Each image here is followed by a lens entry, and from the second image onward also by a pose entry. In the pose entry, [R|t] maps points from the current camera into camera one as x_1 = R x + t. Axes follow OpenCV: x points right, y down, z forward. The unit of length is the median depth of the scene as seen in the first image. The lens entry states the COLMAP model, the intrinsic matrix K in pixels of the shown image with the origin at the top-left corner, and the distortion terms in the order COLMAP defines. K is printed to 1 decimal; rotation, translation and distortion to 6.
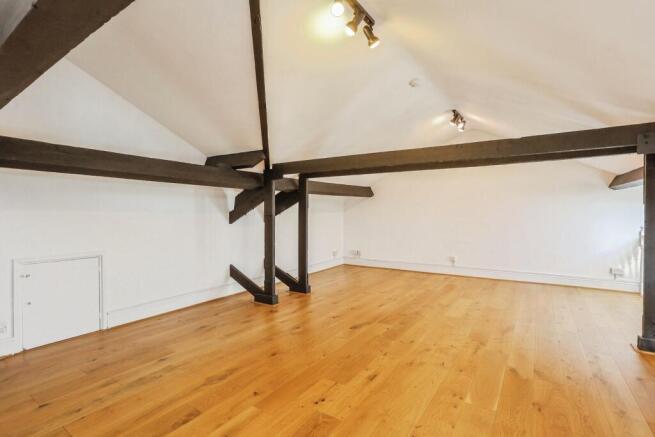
lens RADIAL K [[326.4, 0, 330.5], [0, 326.4, 214.8], [0, 0, 1]] dist [-0.001600, 0.001421]
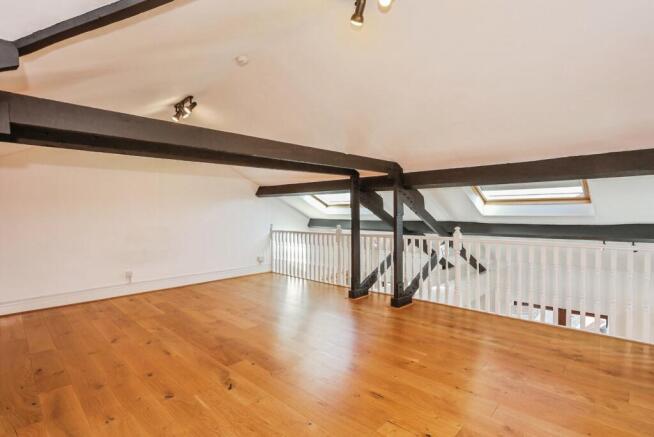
lens RADIAL K [[325.9, 0, 331.1], [0, 325.9, 215.3], [0, 0, 1]] dist [-0.001600, 0.001421]
pose [[0.179787, -0.004895, 0.983693, -0.481600], [0.014386, 0.999894, 0.002346, -0.002571], [-0.983600, 0.013729, 0.179838, 0.590782]]
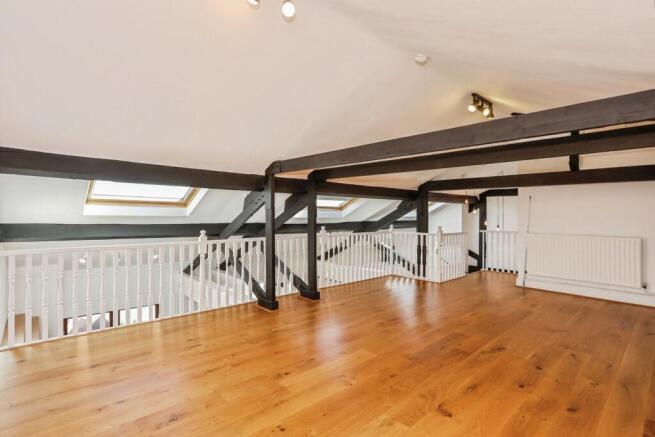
lens RADIAL K [[326.4, 0, 328.2], [0, 326.4, 217.1], [0, 0, 1]] dist [-0.001600, 0.001421]
pose [[-0.971528, -0.005446, 0.236864, 0.279137], [-0.002004, 0.999889, 0.014769, -0.016702], [-0.236918, 0.013874, -0.971431, 1.720902]]
